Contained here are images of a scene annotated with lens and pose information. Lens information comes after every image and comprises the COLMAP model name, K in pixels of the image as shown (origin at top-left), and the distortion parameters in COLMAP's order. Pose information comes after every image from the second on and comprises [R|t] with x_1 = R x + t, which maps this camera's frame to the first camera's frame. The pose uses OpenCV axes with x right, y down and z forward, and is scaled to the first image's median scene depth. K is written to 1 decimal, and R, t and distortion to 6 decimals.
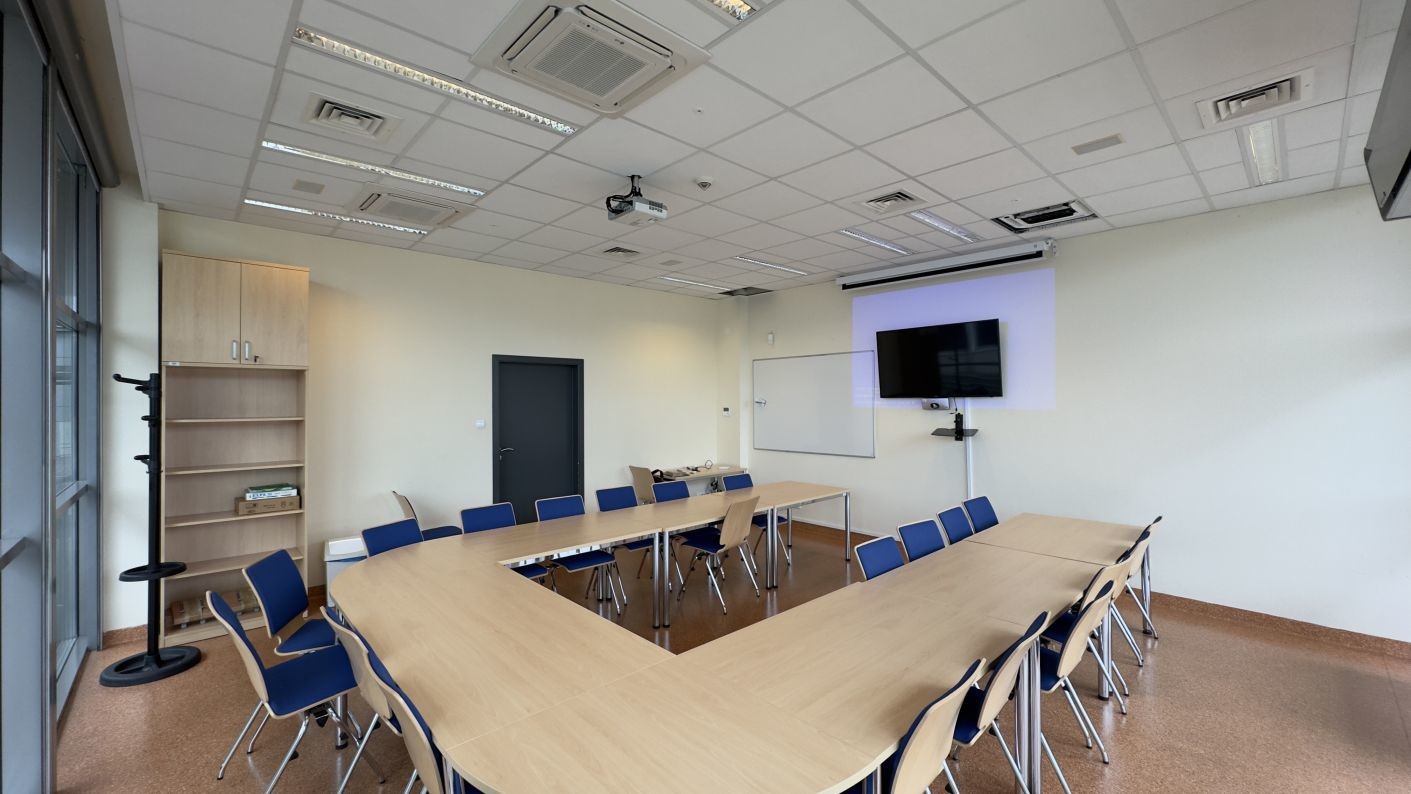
lens RADIAL K [[562.4, 0, 708.3], [0, 562.4, 395.7], [0, 0, 1]] dist [-0.000118, 0.000031]
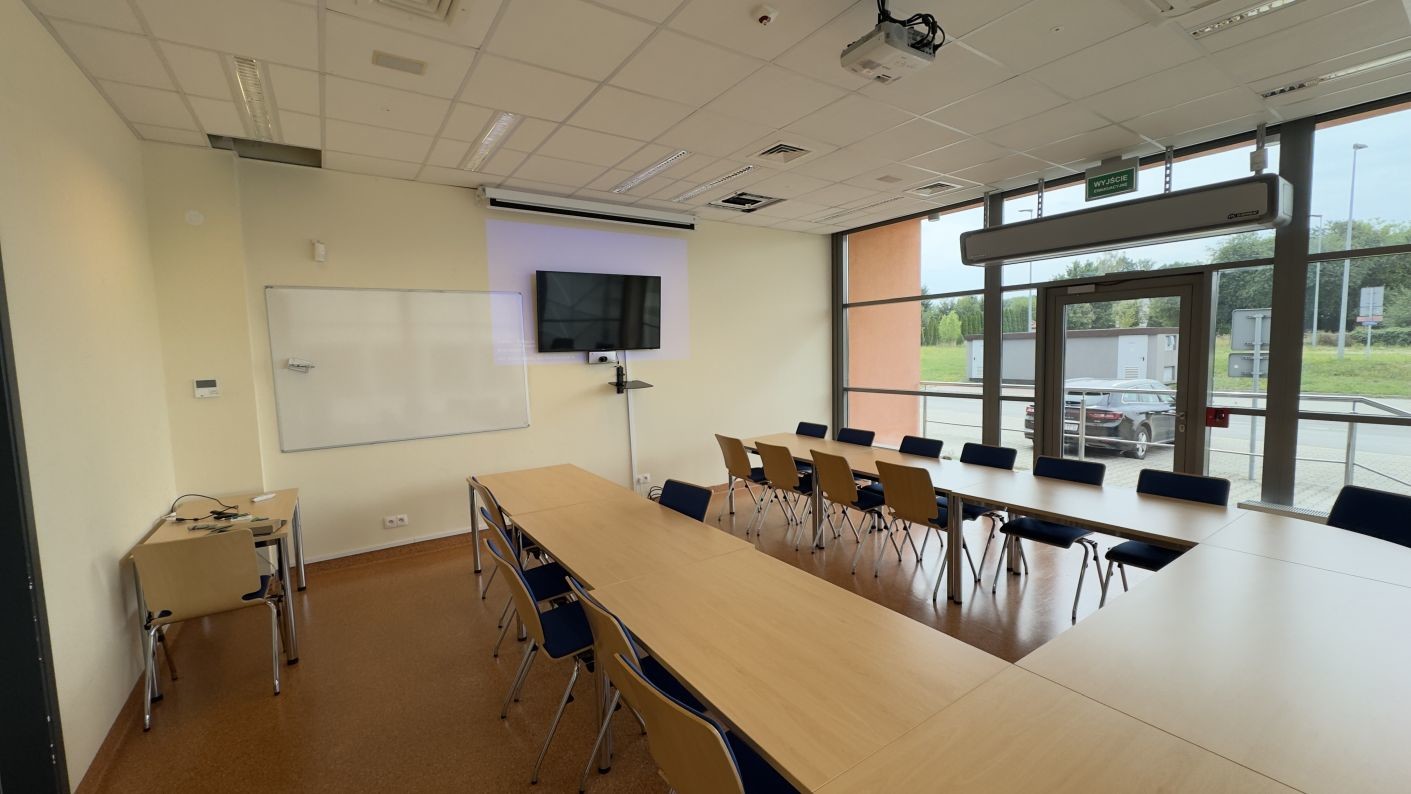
lens RADIAL K [[562.4, 0, 708.2], [0, 562.4, 395.8], [0, 0, 1]] dist [-0.000118, 0.000031]
pose [[0.153150, -0.085552, 0.984493, -0.516512], [0.019089, 0.996316, 0.083609, 0.003180], [-0.988019, 0.005988, 0.154219, 0.685069]]
